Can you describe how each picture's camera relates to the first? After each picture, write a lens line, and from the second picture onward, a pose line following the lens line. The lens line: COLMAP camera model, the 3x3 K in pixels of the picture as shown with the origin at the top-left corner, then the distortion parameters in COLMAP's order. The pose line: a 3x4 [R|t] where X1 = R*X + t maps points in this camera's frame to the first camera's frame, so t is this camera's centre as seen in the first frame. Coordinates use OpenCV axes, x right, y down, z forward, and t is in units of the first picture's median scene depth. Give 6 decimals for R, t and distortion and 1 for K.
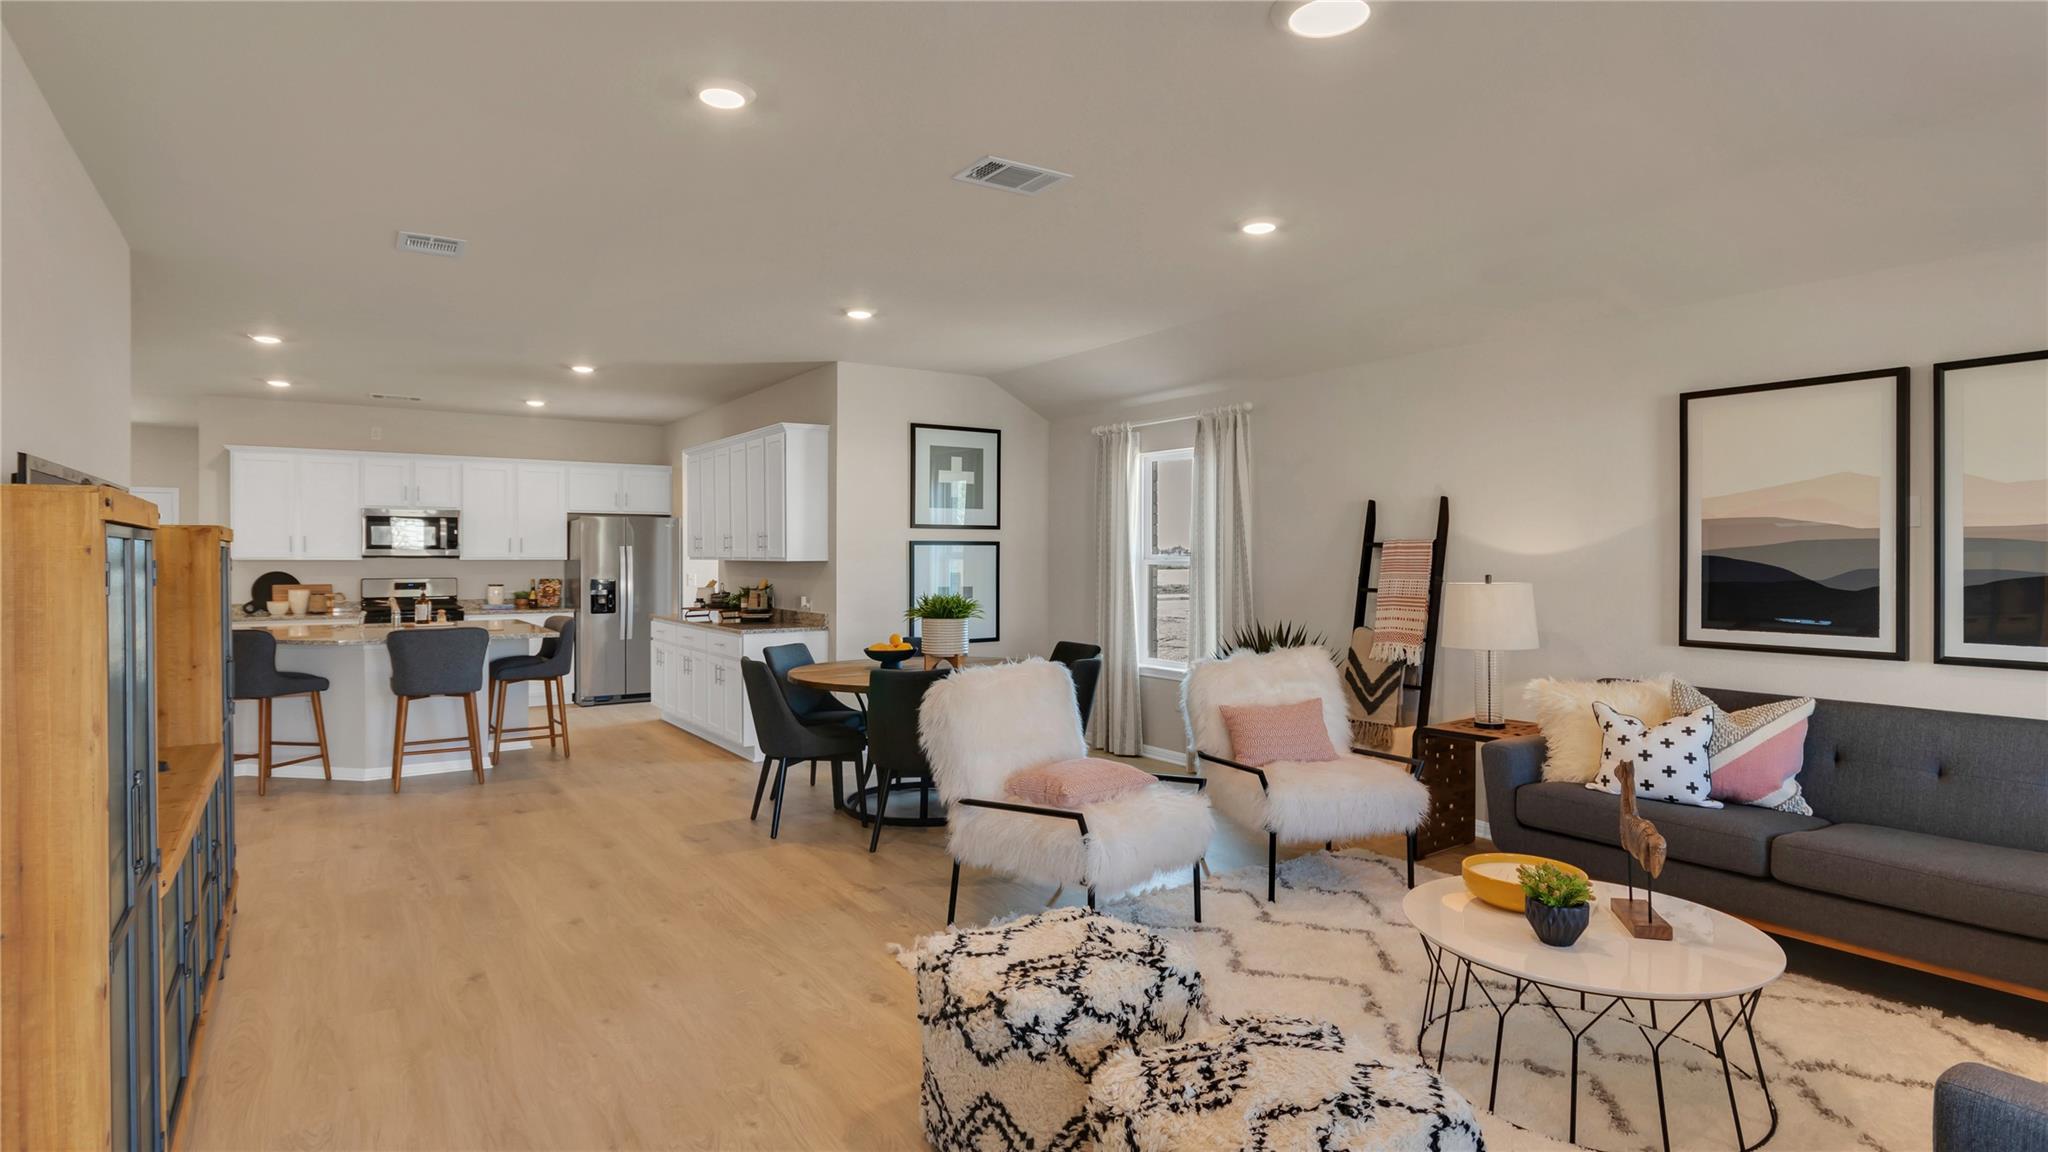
lens RADIAL K [[974.7, 0, 1026.9], [0, 974.7, 566.0], [0, 0, 1]] dist [-0.001178, -0.000851]
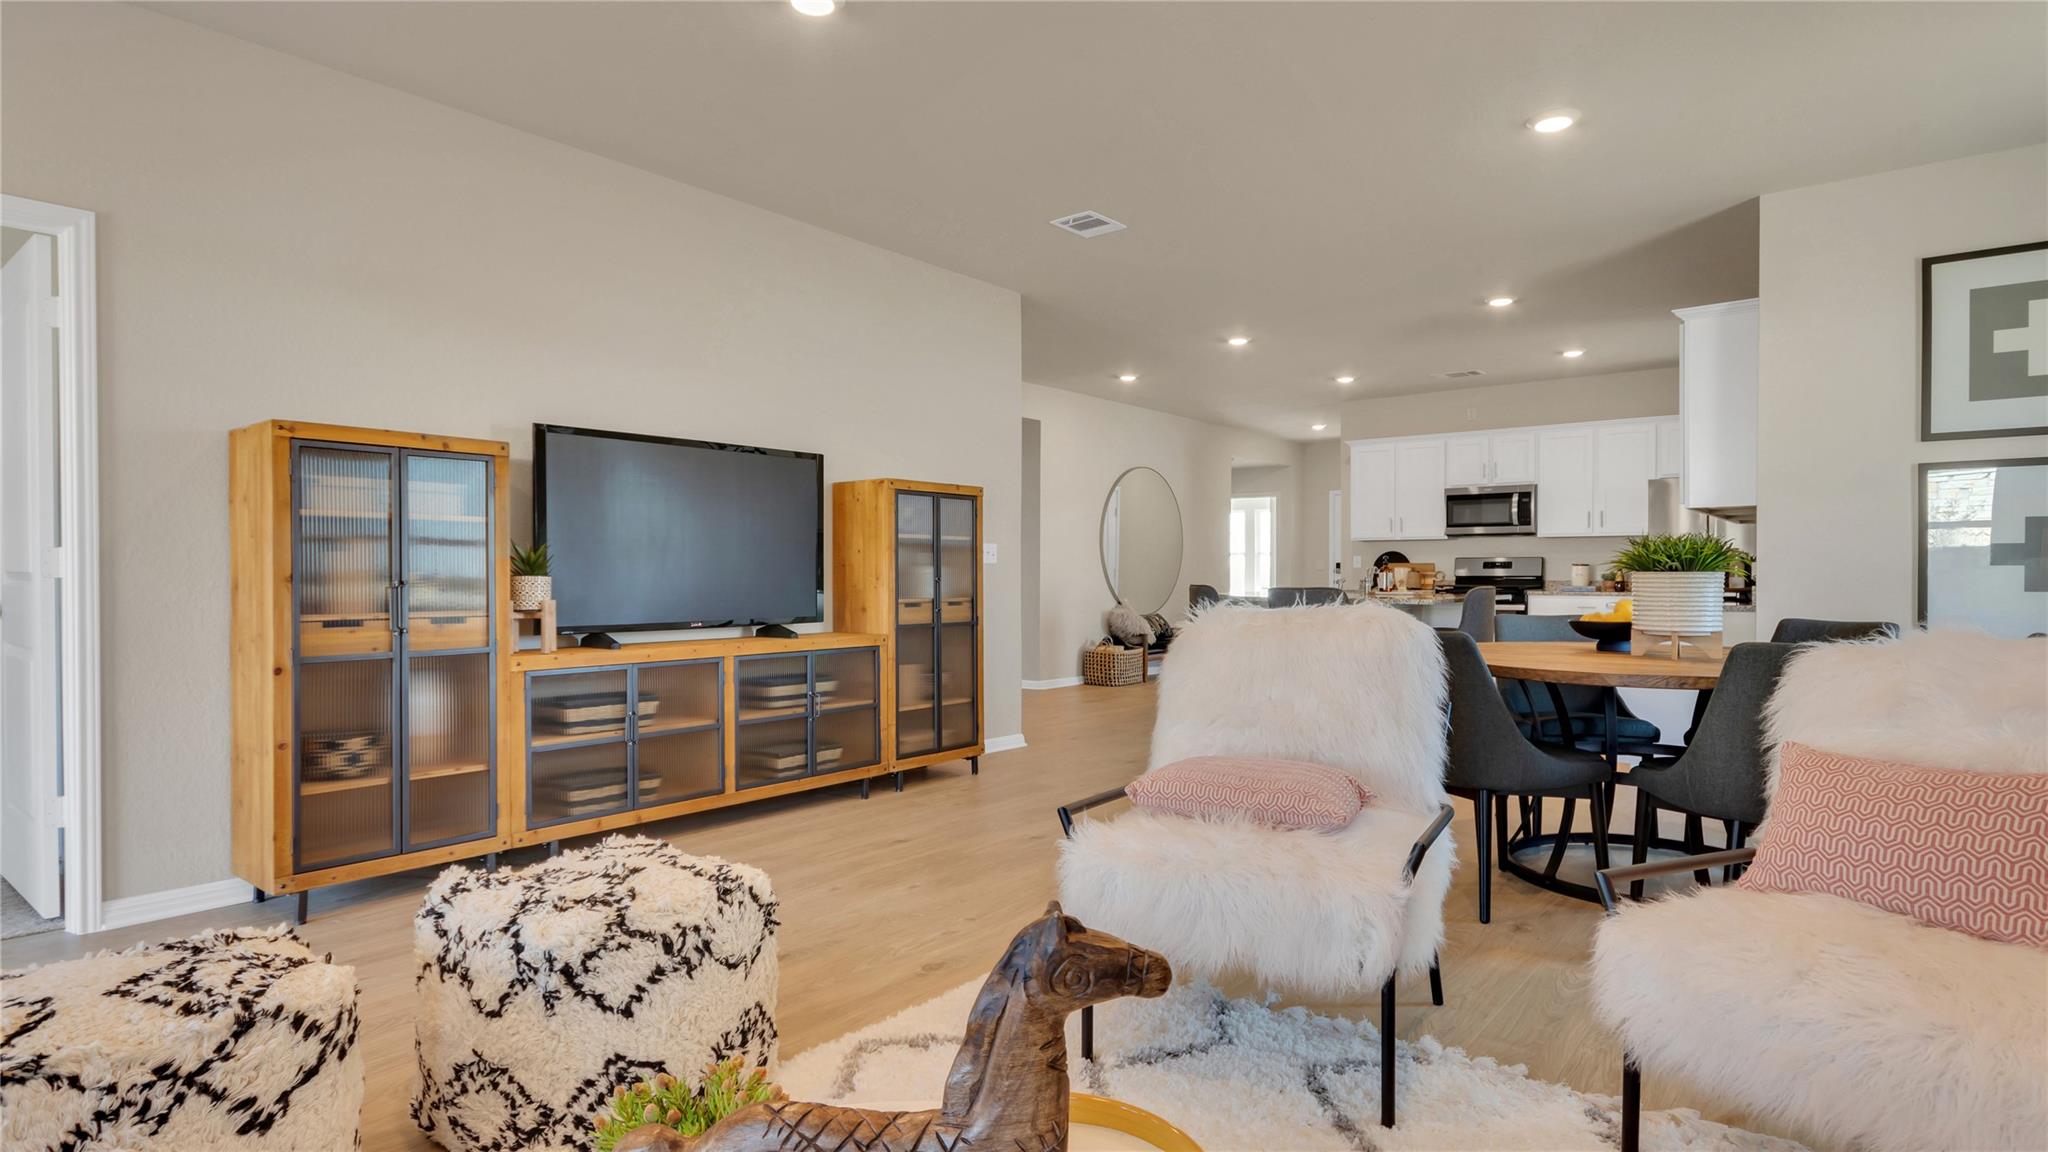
lens RADIAL K [[1053.6, 0, 1083.2], [0, 1053.6, 576.0], [0, 0, 1]] dist [0.006295, 0.000407]
pose [[0.318525, 0.000899, -0.947914, 0.257018], [-0.002240, 0.999997, 0.000196, 0.033675], [0.947912, 0.002060, 0.318526, 0.279160]]
